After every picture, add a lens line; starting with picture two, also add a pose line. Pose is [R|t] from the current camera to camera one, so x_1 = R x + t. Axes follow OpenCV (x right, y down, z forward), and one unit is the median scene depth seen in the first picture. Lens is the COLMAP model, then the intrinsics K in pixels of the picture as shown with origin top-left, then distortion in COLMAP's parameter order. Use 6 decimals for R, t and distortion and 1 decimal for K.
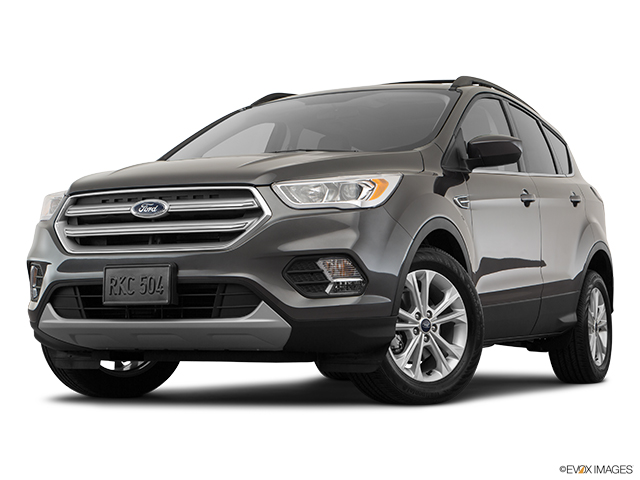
lens RADIAL K [[1295.7, 0, 316.1], [0, 1295.7, 239.6], [0, 0, 1]] dist [0.055993, 0.000000]
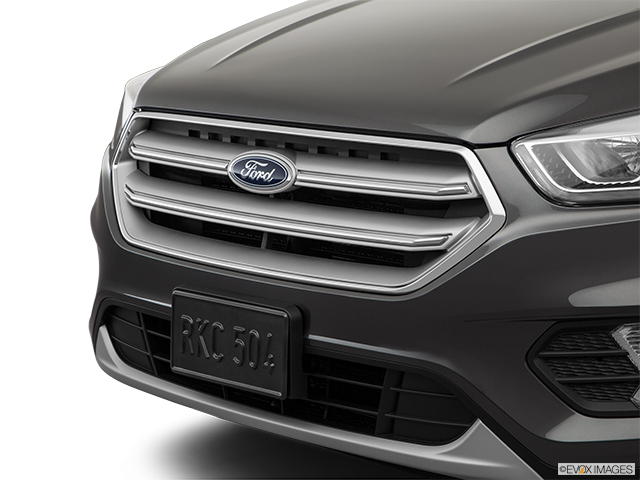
lens RADIAL K [[1631.6, 0, 319.1], [0, 1631.6, 234.1], [0, 0, 1]] dist [0.233280, 0.000000]
pose [[0.946196, 0.050267, -0.319666, 0.075714], [0.026898, 0.972225, 0.232496, -0.133699], [0.322474, -0.228585, 0.918564, 0.458449]]
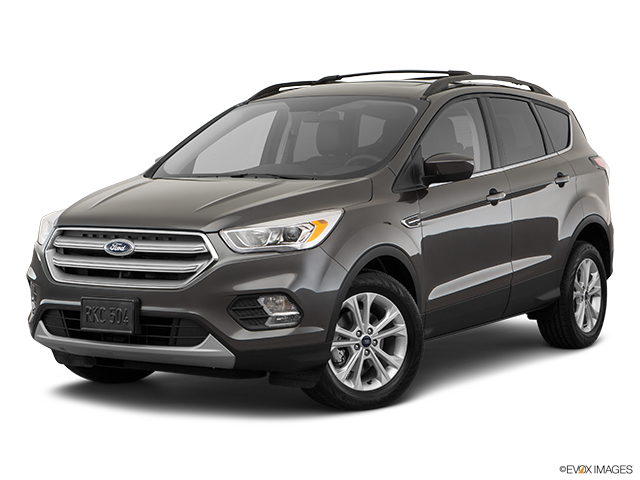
lens RADIAL K [[1417.2, 0, 322.7], [0, 1417.2, 237.8], [0, 0, 1]] dist [0.079653, 0.000000]
pose [[0.995184, 0.006369, -0.097818, 0.173246], [0.005714, 0.992421, 0.122747, -0.183274], [0.097859, -0.122715, 0.987606, -0.230948]]
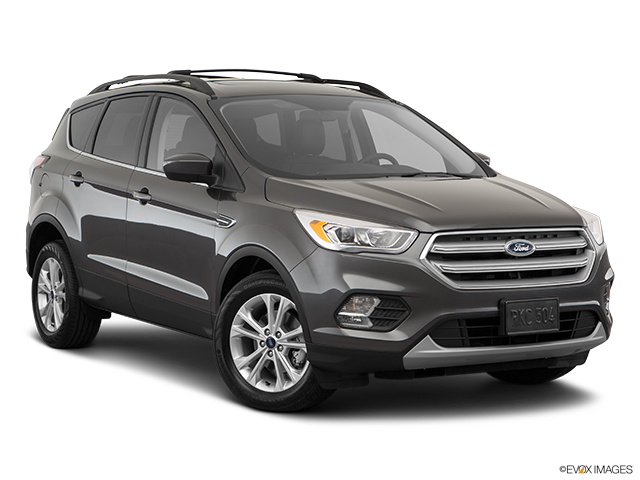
lens RADIAL K [[1425.8, 0, 321.6], [0, 1425.8, 241.9], [0, 0, 1]] dist [0.125596, 0.000000]
pose [[0.554937, -0.048319, 0.830488, -1.250976], [-0.056463, 0.993822, 0.095551, -0.137322], [-0.829974, -0.099917, 0.548780, 0.440842]]
